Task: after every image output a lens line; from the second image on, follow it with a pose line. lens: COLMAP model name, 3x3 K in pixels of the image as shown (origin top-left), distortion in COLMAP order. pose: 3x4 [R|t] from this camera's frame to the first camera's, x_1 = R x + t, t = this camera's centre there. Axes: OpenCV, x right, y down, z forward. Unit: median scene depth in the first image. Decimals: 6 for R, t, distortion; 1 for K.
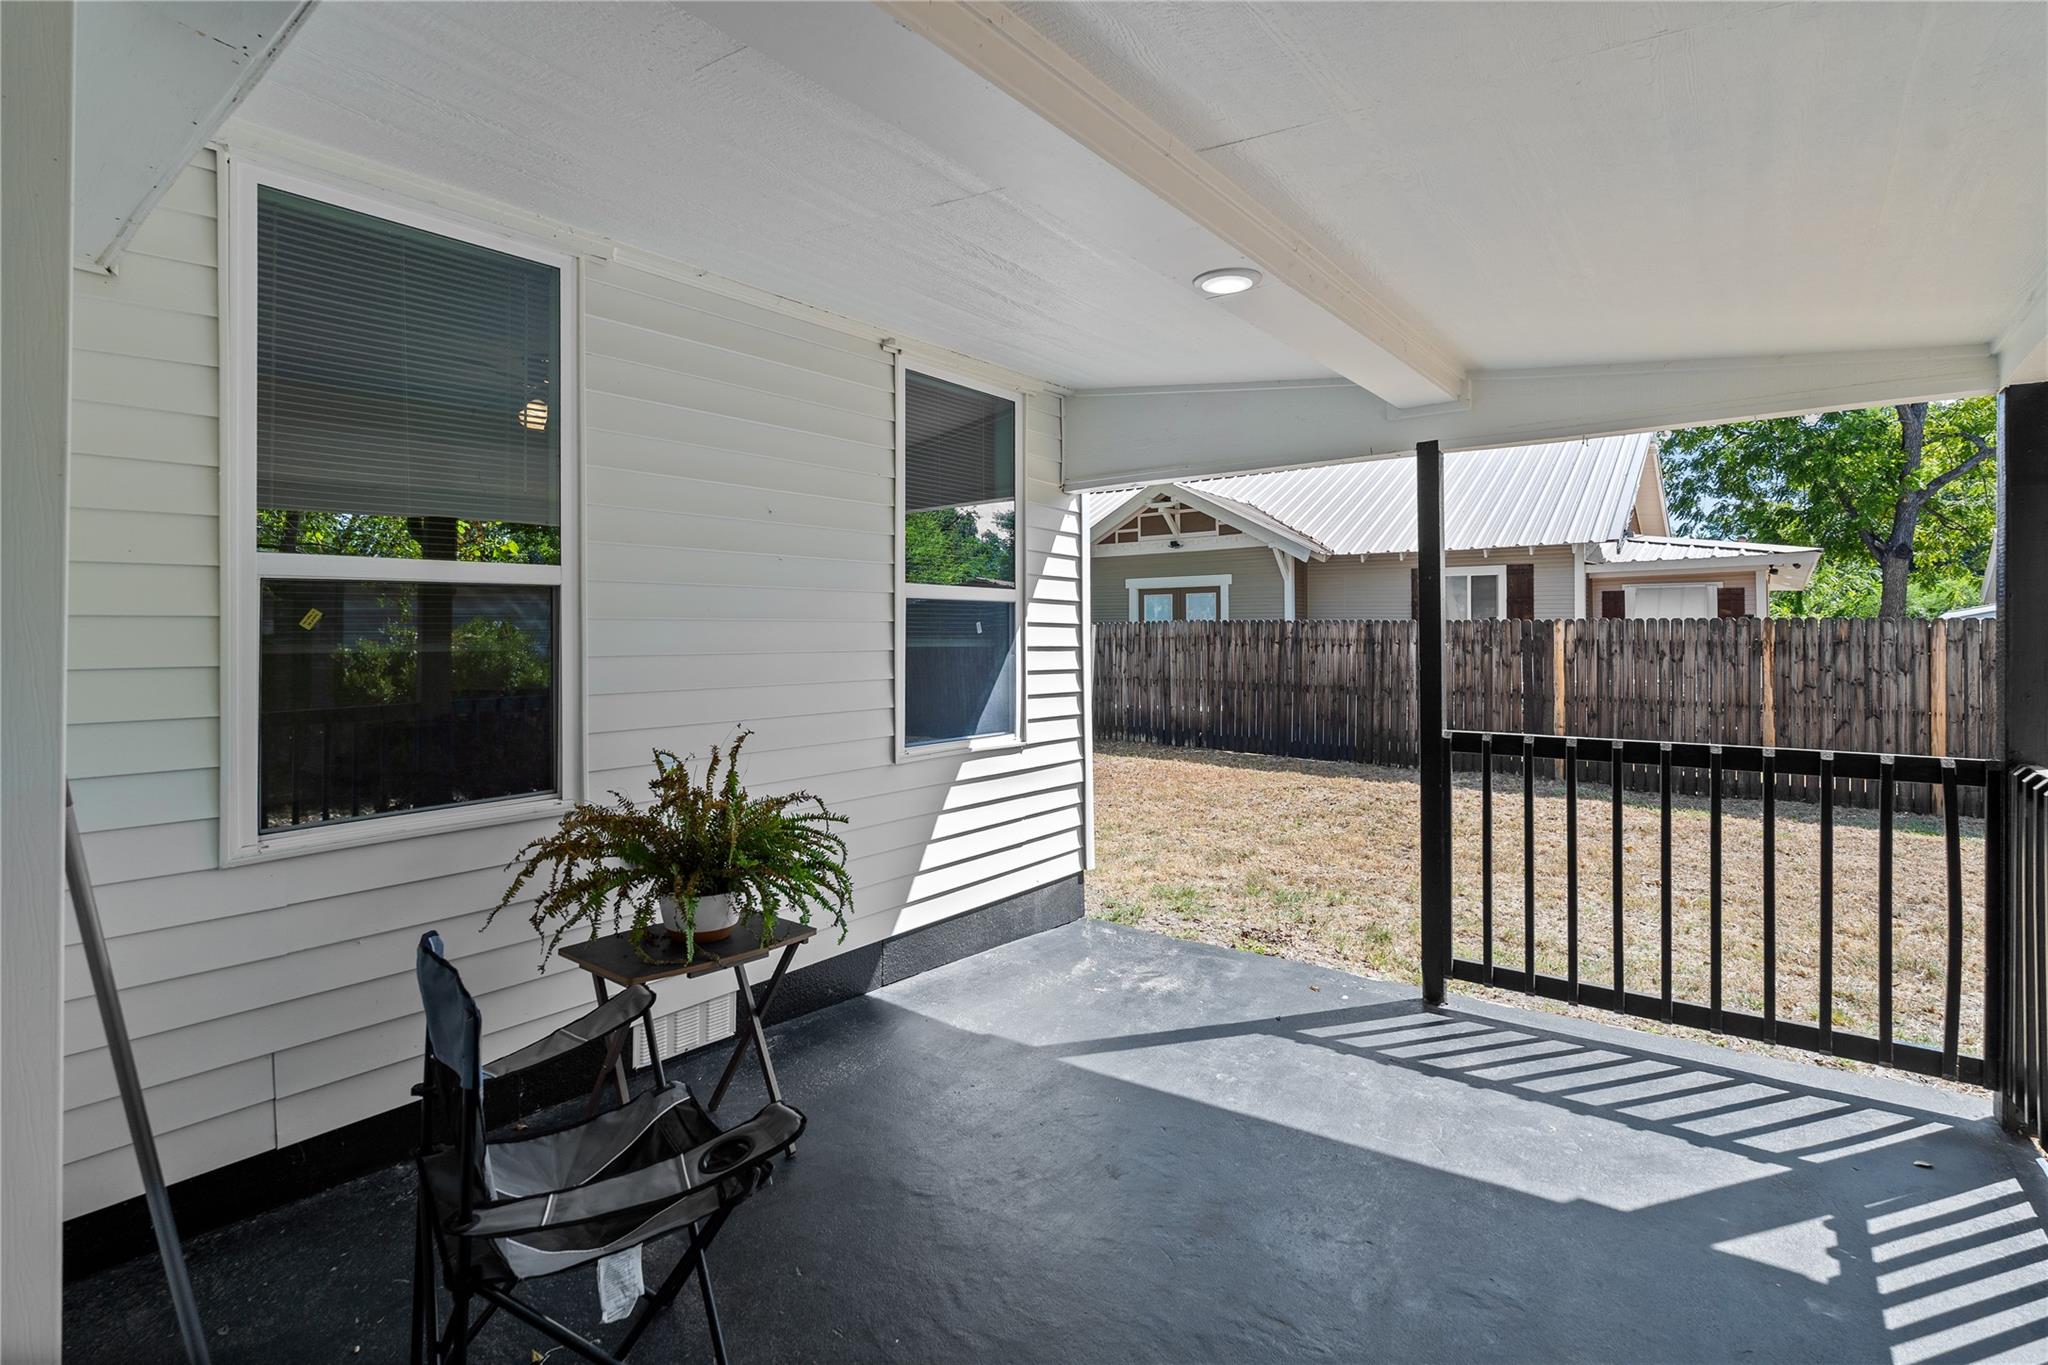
lens RADIAL K [[932.5, 0, 1020.3], [0, 932.5, 665.2], [0, 0, 1]] dist [-0.001357, -0.000926]
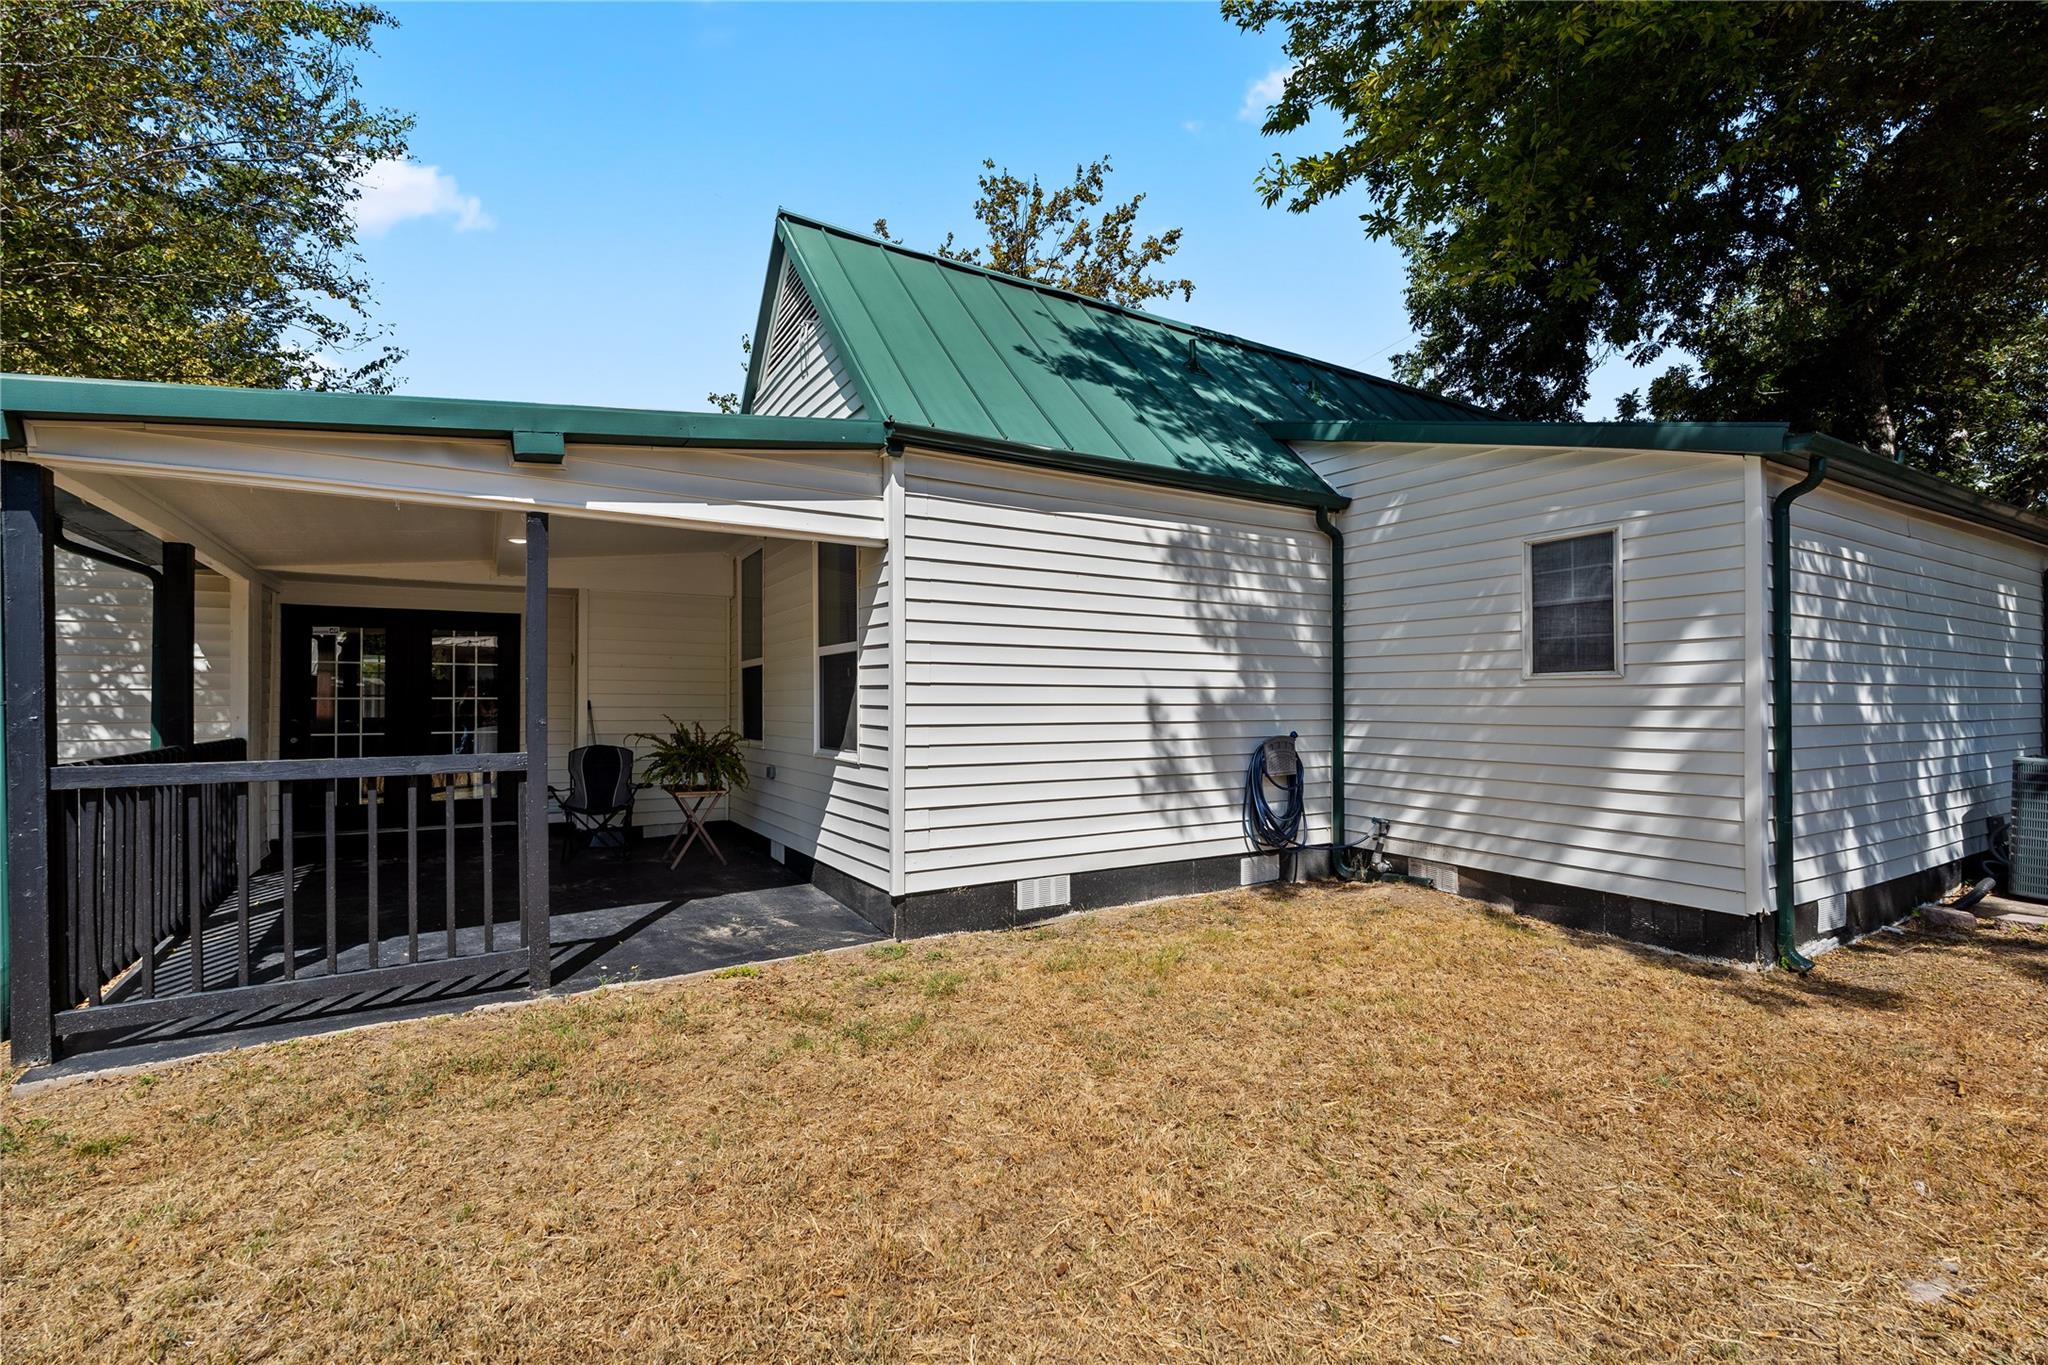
lens RADIAL K [[932.5, 0, 1036.0], [0, 932.5, 688.7], [0, 0, 1]] dist [-0.001357, -0.000926]
pose [[-0.365753, -0.016328, -0.930569, 0.560134], [-0.007356, 0.999866, -0.014653, 0.000587], [0.930683, 0.001486, -0.365824, 0.858402]]
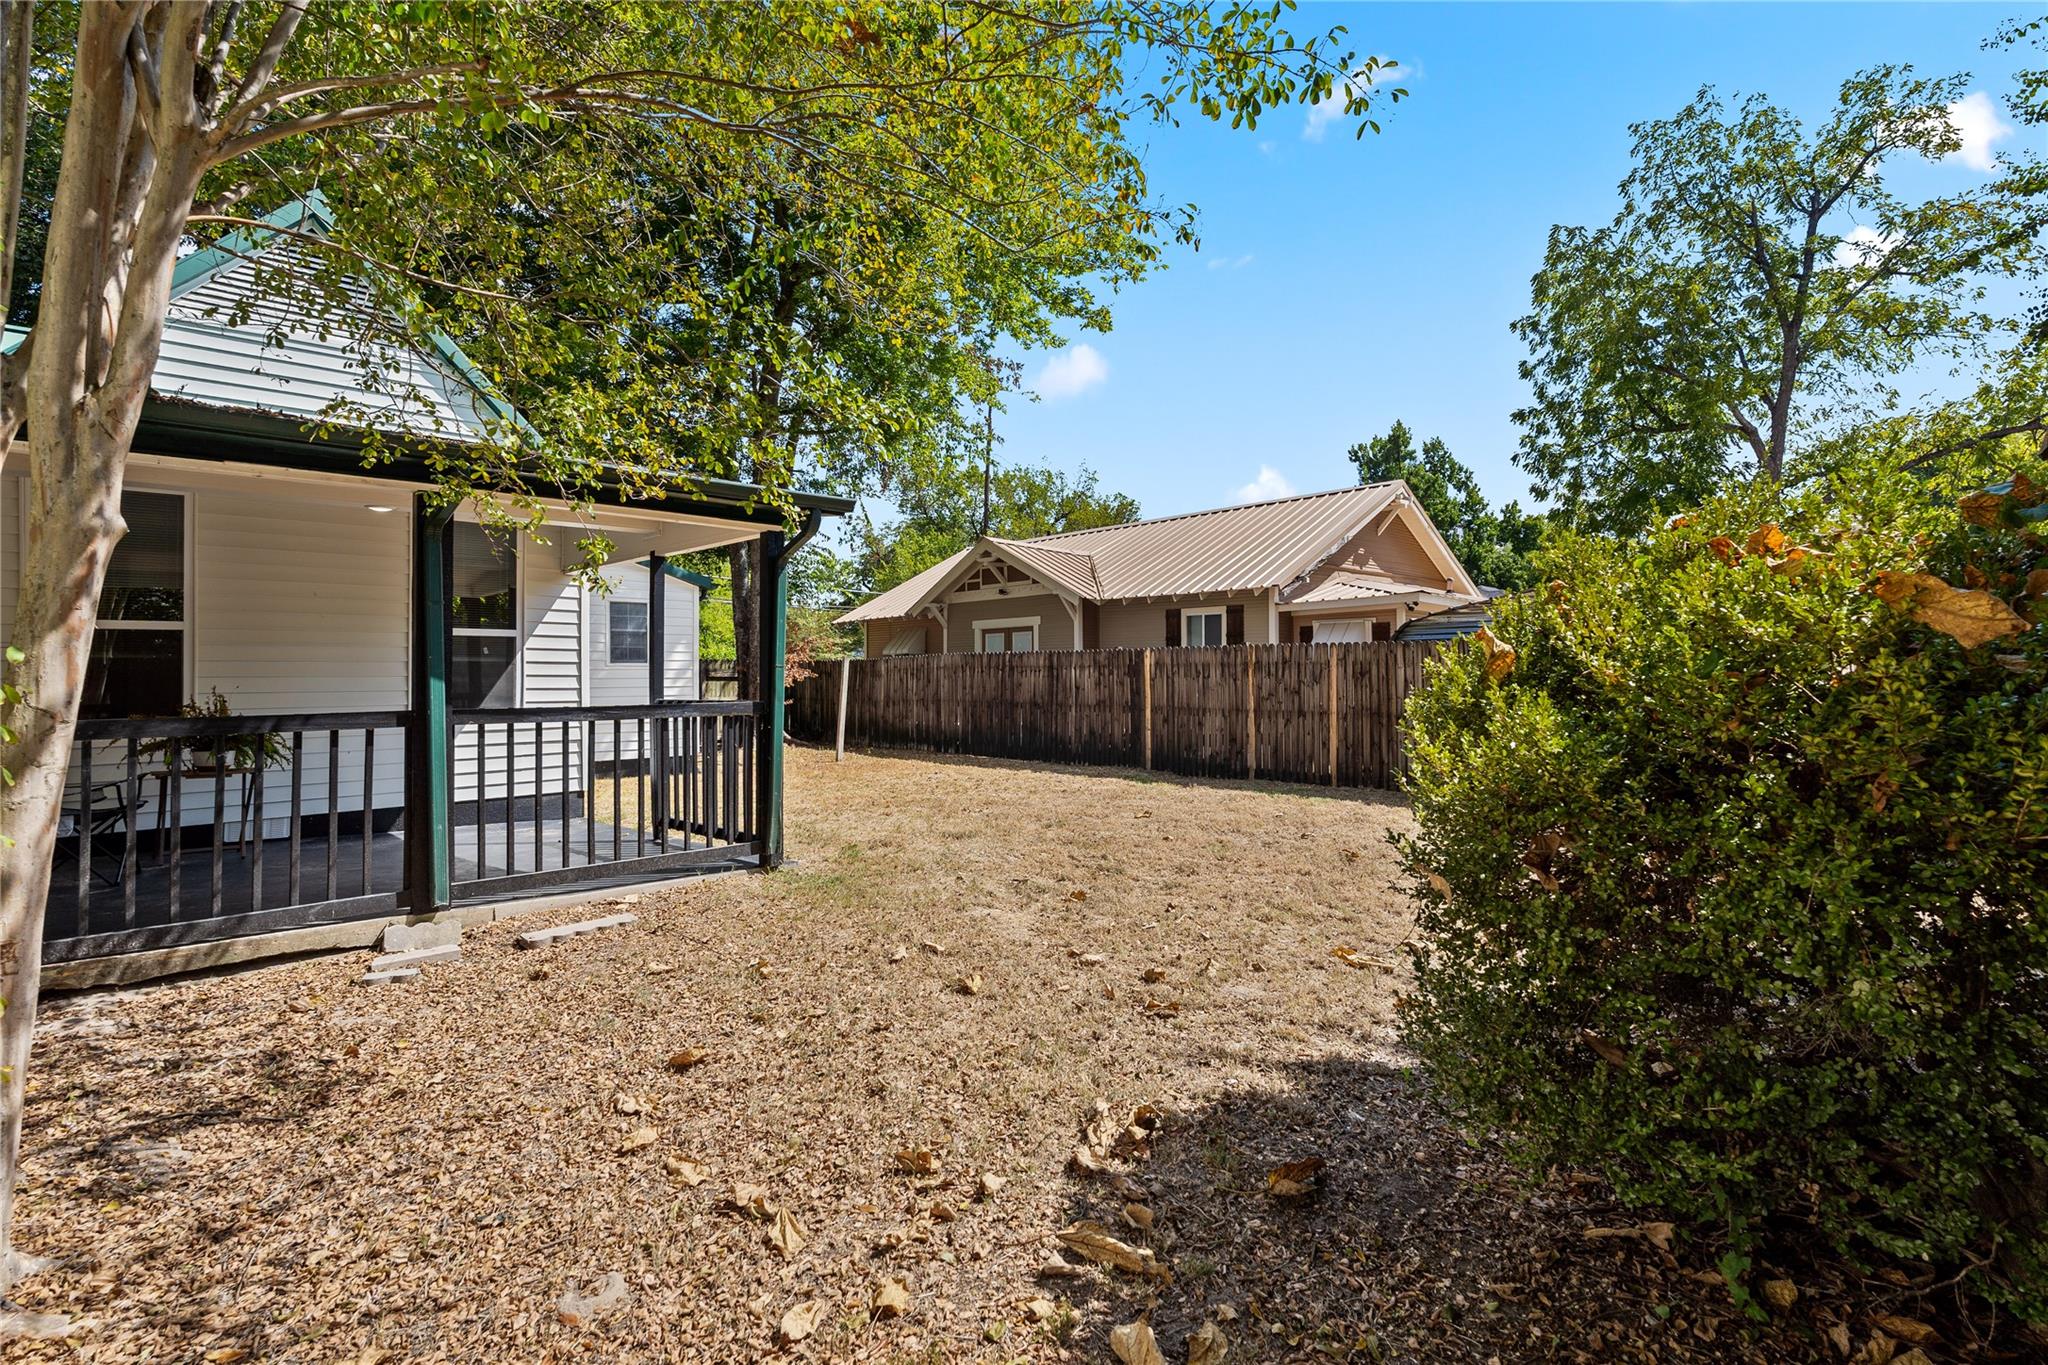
lens RADIAL K [[932.5, 0, 1034.5], [0, 932.5, 689.4], [0, 0, 1]] dist [-0.001357, -0.000926]
pose [[0.994511, -0.006017, -0.104456, 0.592227], [0.003962, 0.999795, -0.019871, 0.037155], [0.104554, 0.019349, 0.994331, -0.345660]]
